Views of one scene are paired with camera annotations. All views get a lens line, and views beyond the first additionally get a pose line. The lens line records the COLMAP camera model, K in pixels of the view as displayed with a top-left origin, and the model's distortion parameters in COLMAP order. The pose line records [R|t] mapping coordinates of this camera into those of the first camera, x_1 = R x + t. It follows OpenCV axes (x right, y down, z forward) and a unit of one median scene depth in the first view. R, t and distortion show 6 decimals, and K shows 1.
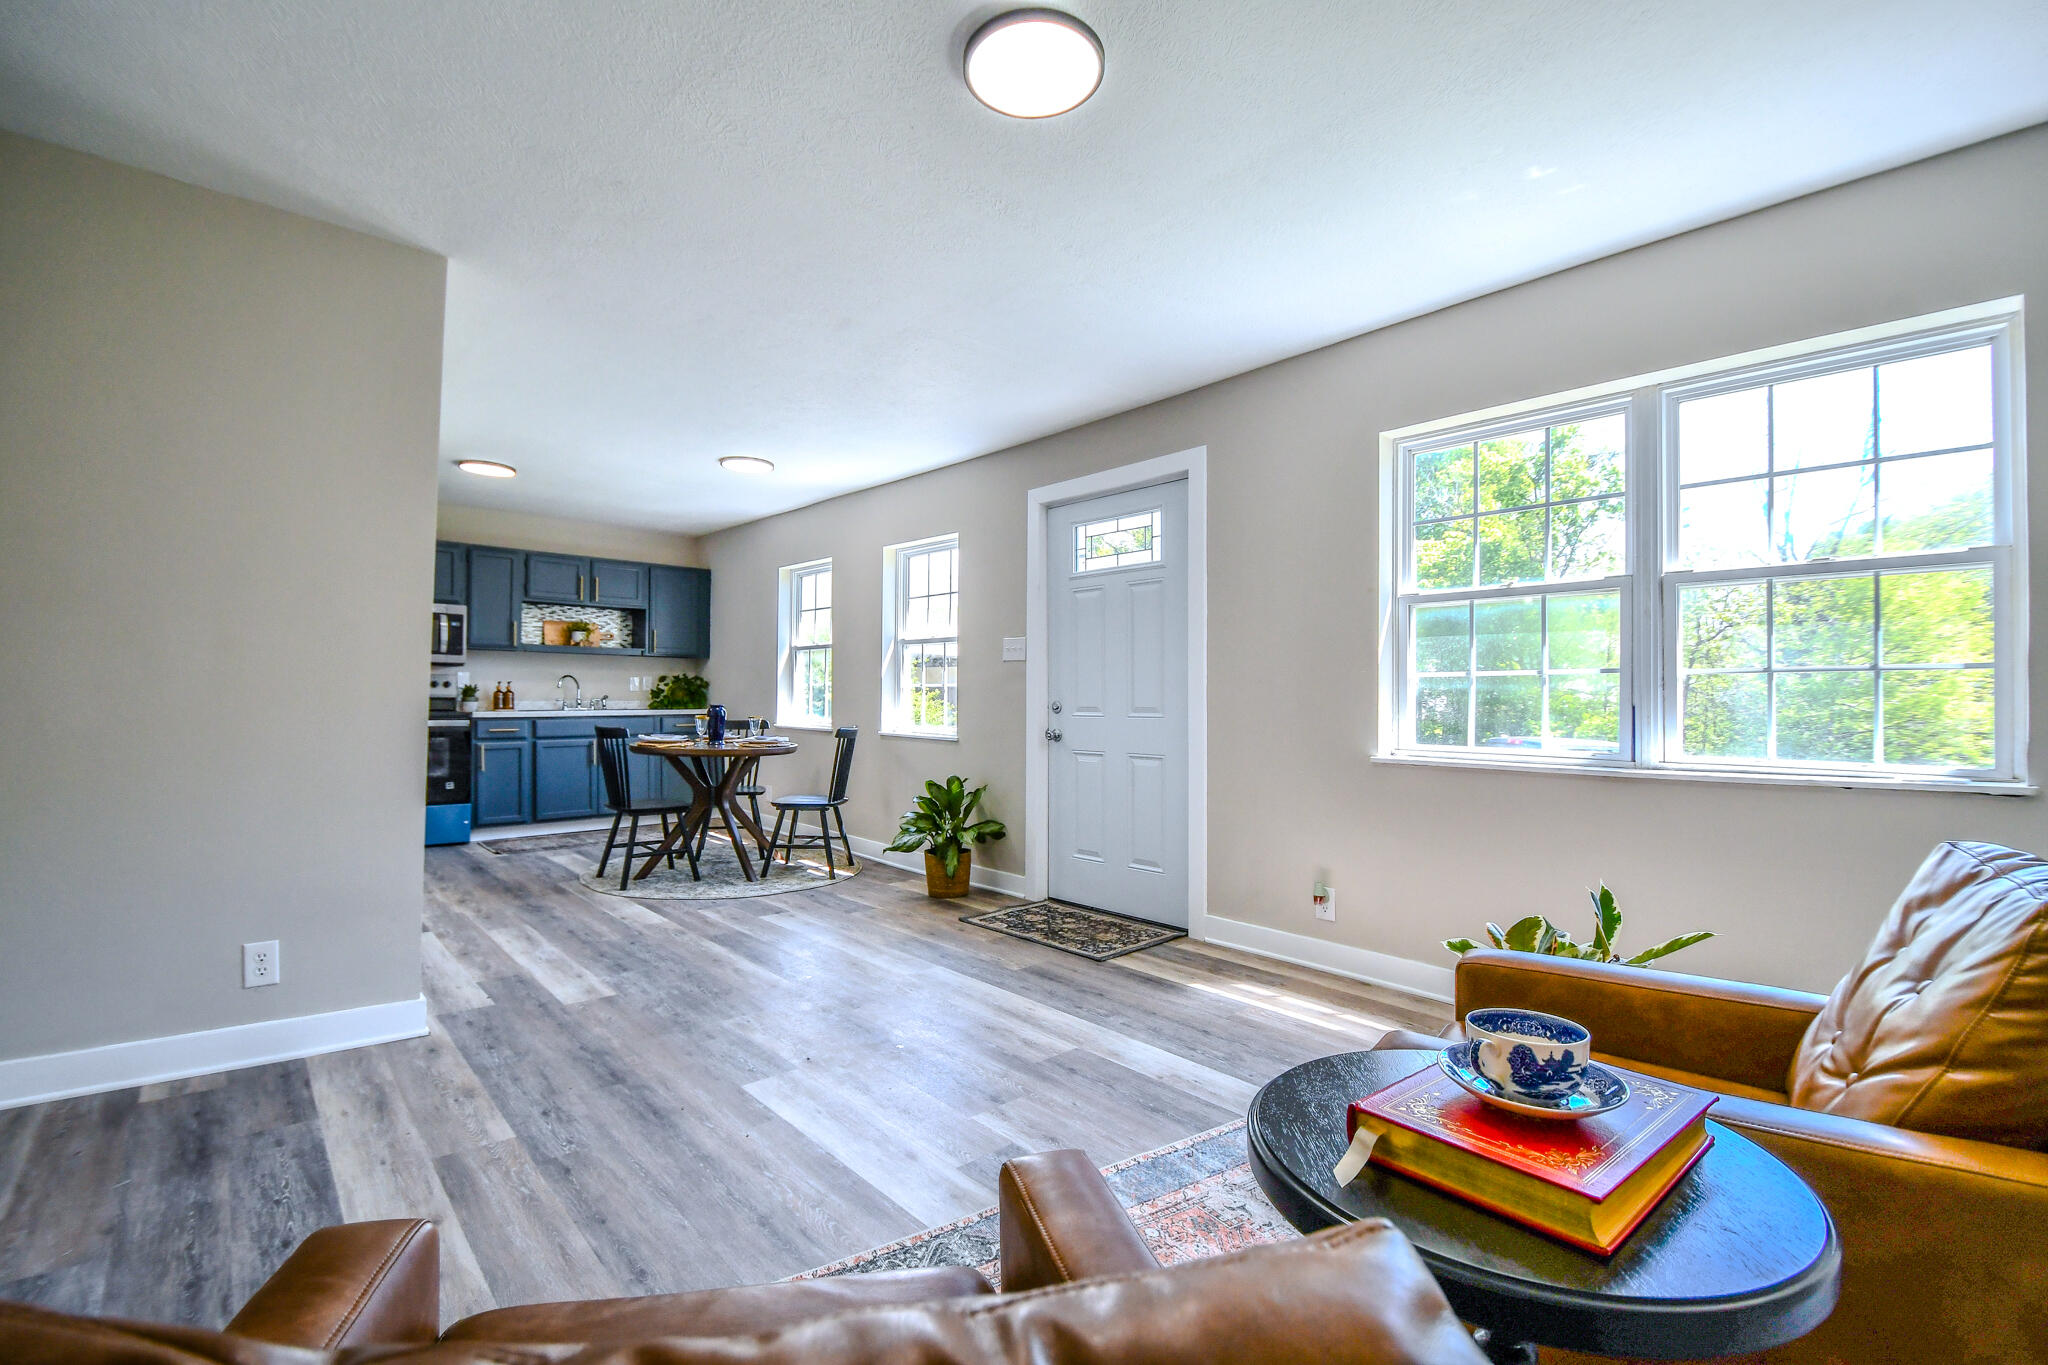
lens RADIAL K [[889.7, 0, 1004.3], [0, 889.7, 696.1], [0, 0, 1]] dist [0.004308, -0.014623]
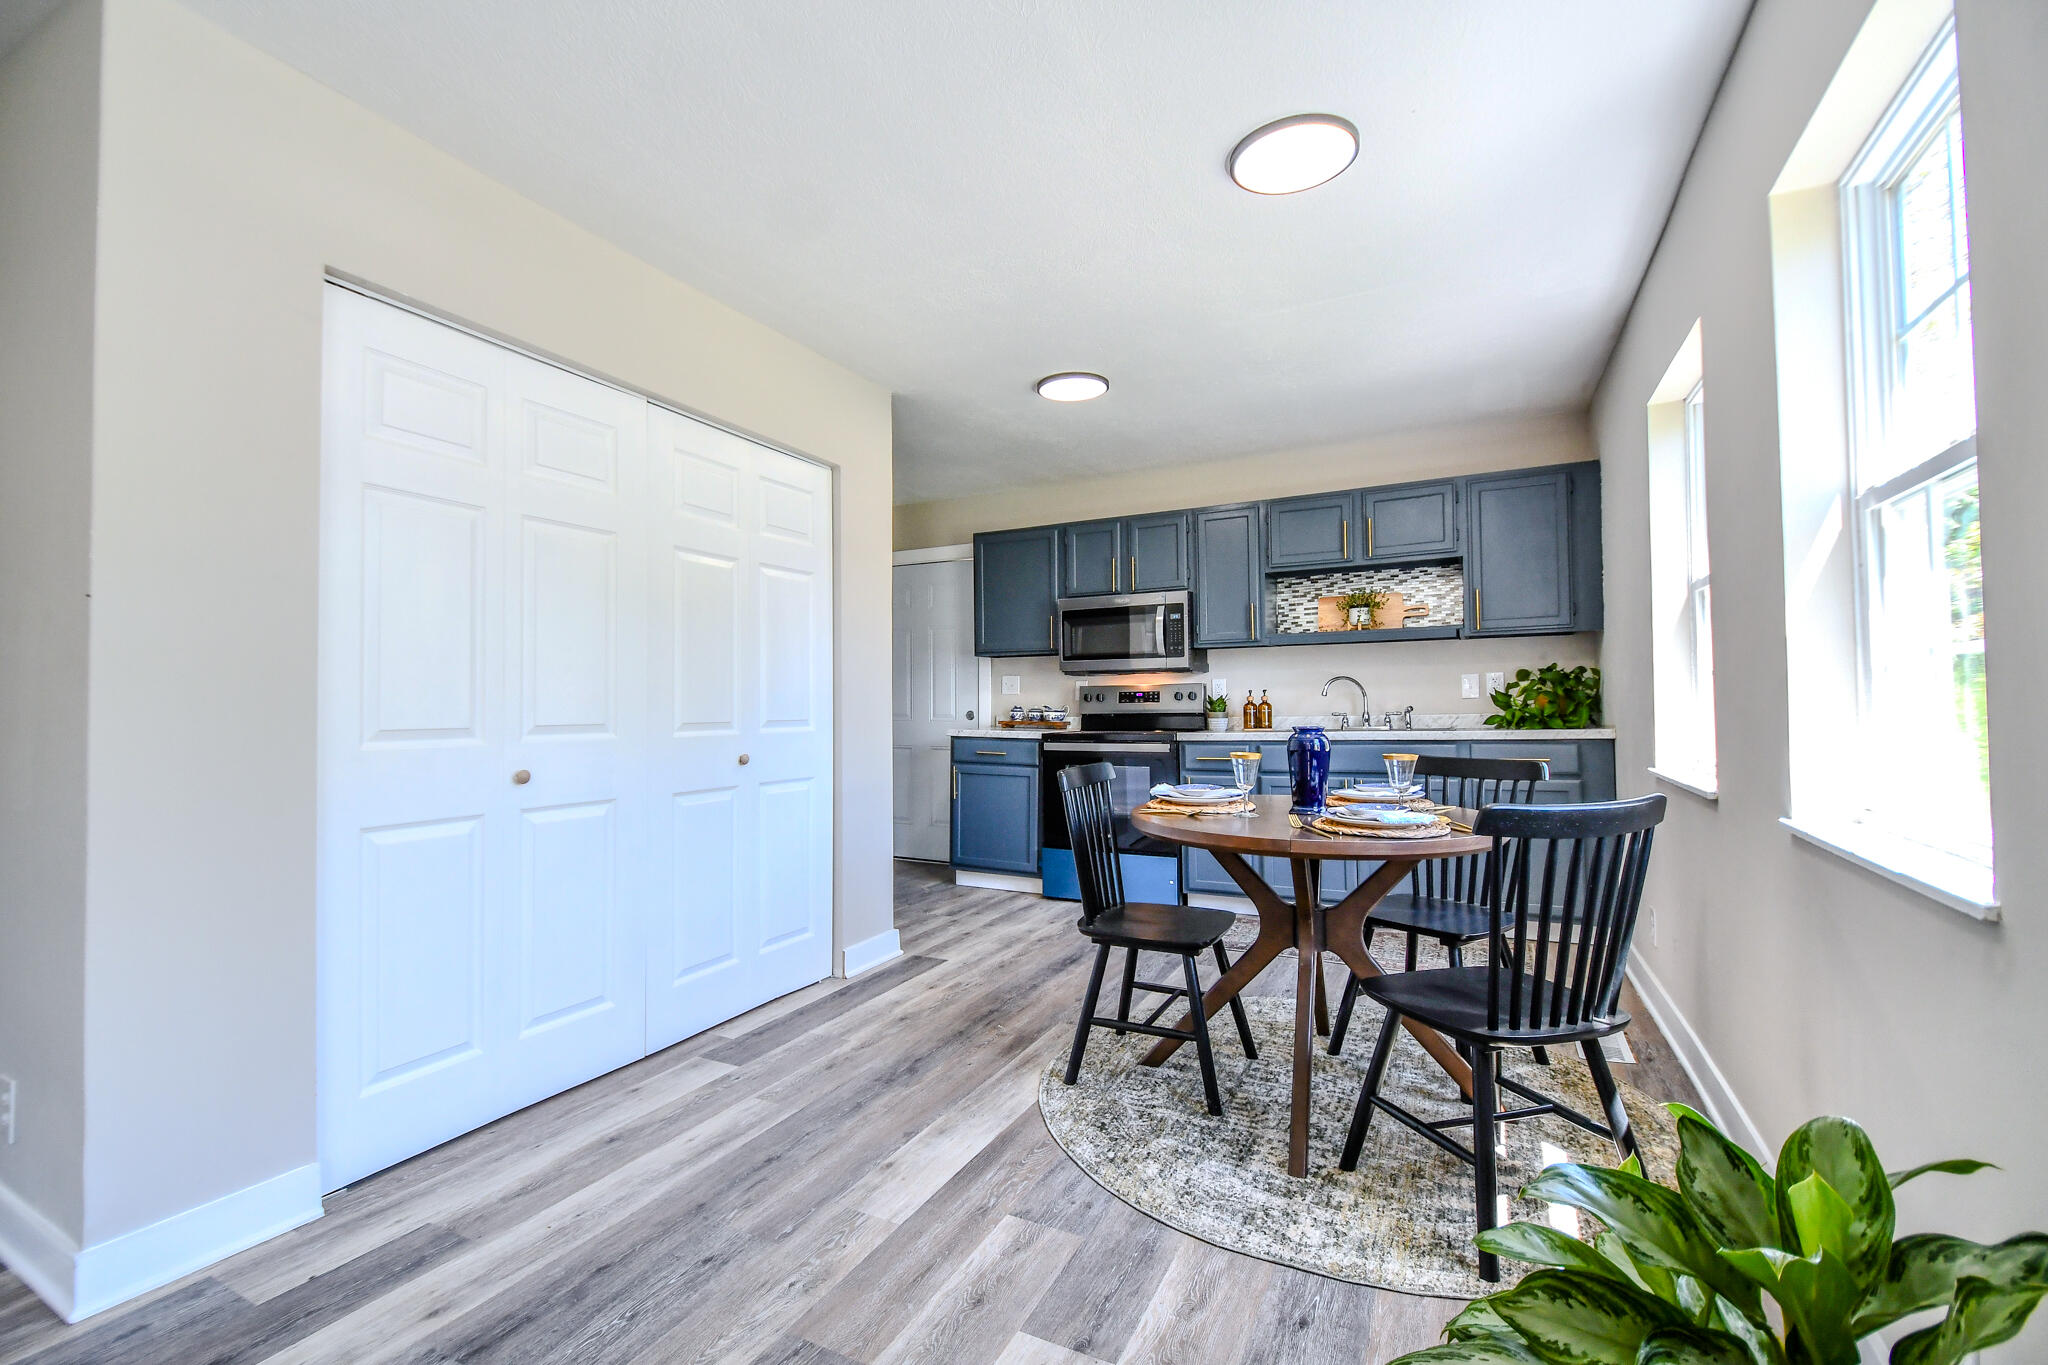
lens RADIAL K [[889.7, 0, 985.9], [0, 889.7, 692.3], [0, 0, 1]] dist [0.004308, -0.014623]
pose [[0.333859, -0.027953, -0.942209, 0.040139], [0.019916, 0.999546, -0.022597, -0.002357], [0.942413, -0.011221, 0.334264, 0.556698]]
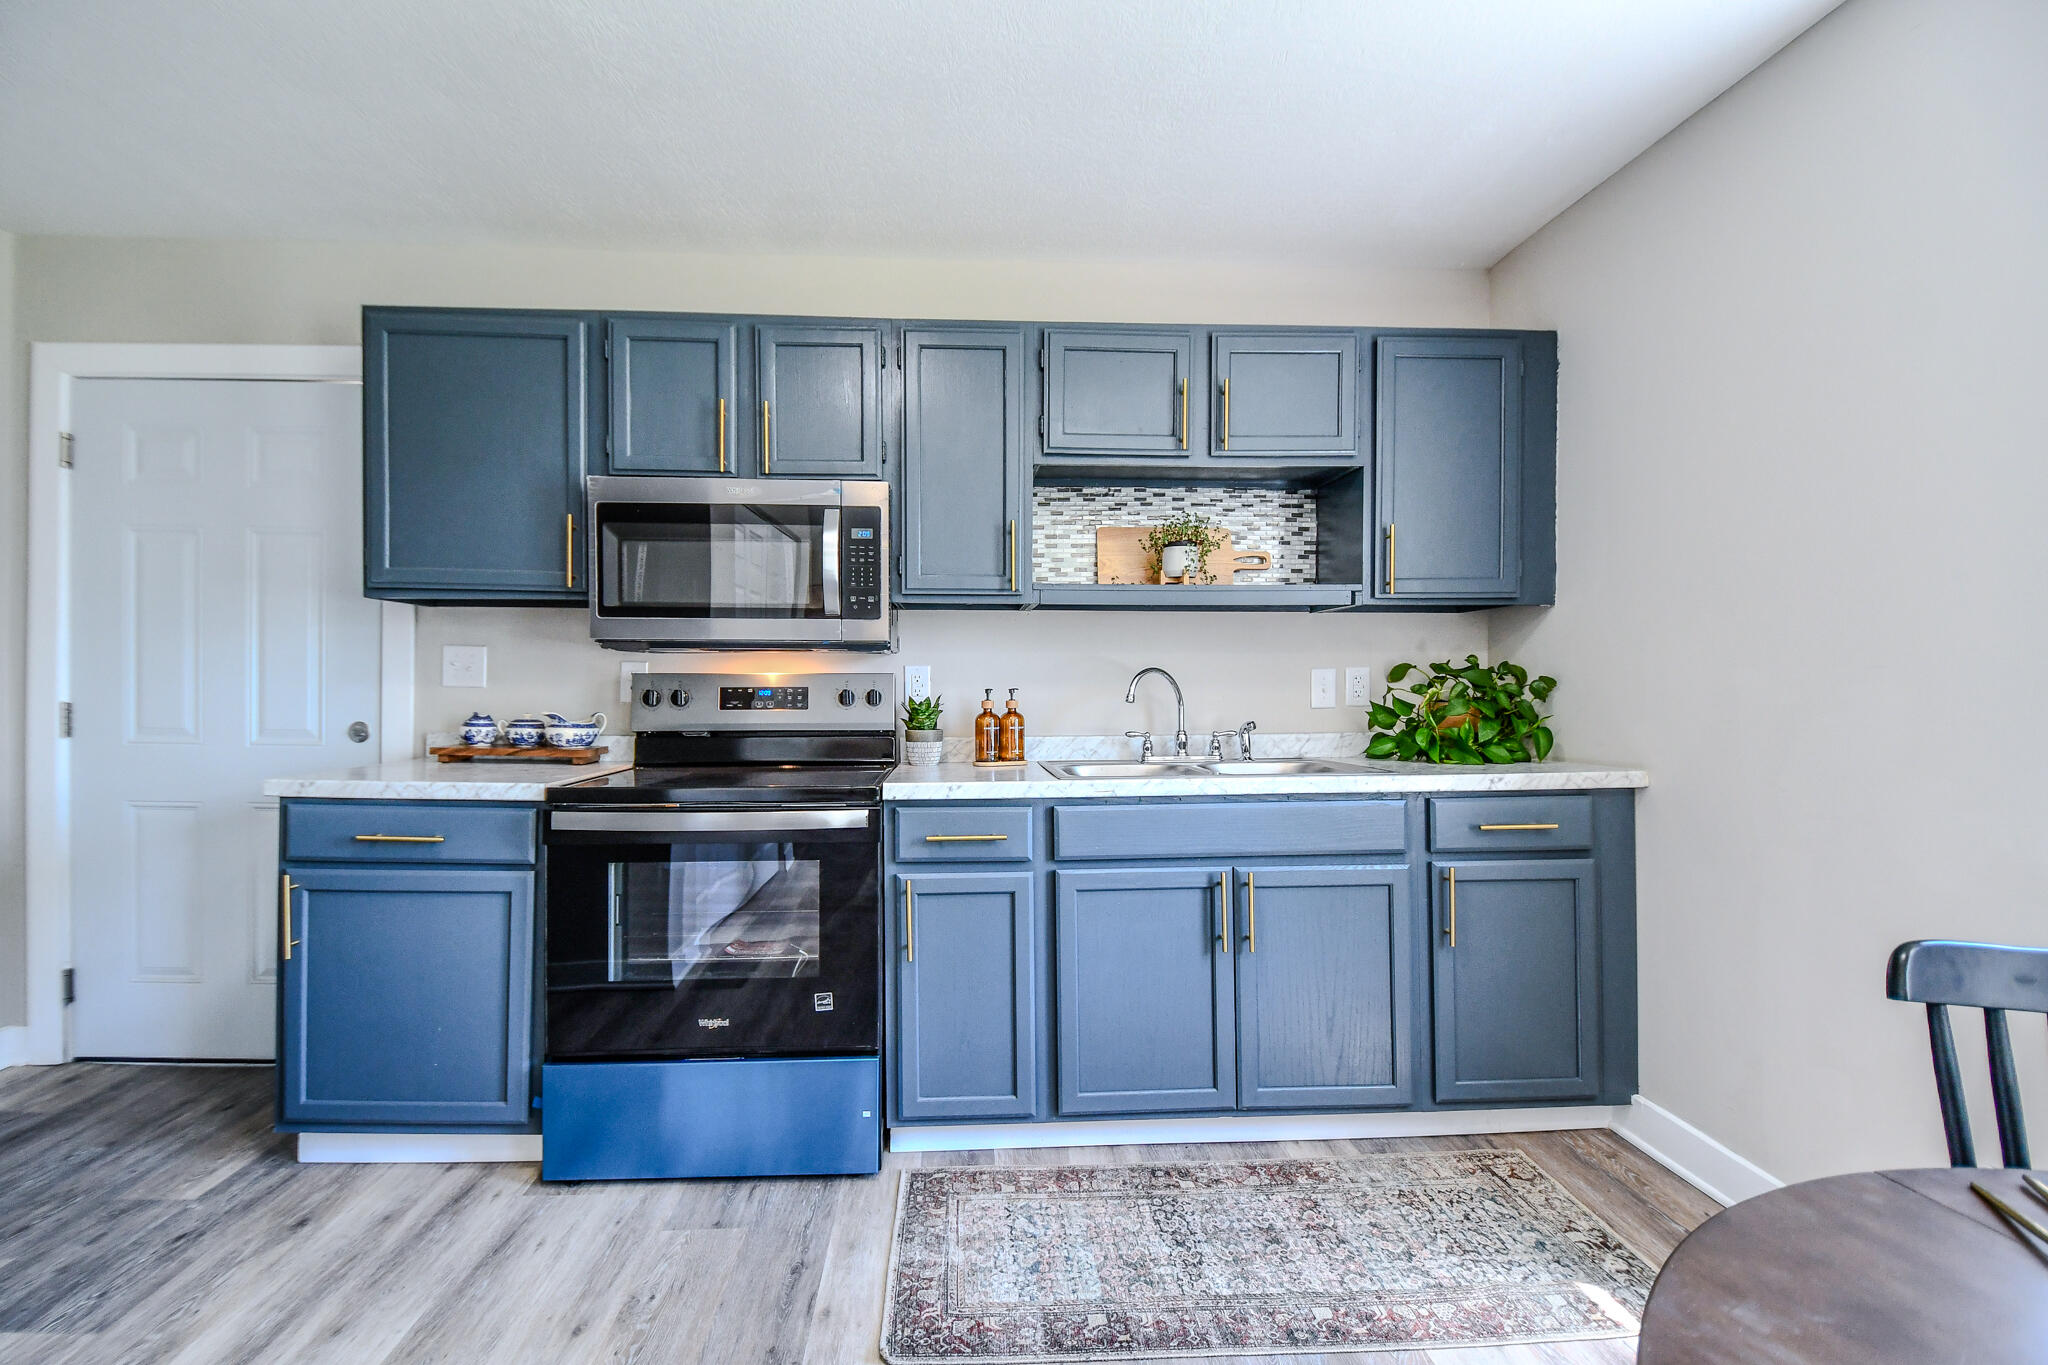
lens RADIAL K [[889.7, 0, 1007.0], [0, 889.7, 686.7], [0, 0, 1]] dist [0.004308, -0.014623]
pose [[0.783324, -0.005374, -0.621590, -0.323771], [0.009683, 0.999947, 0.003558, -0.018285], [0.621538, -0.008806, 0.783335, 0.705567]]
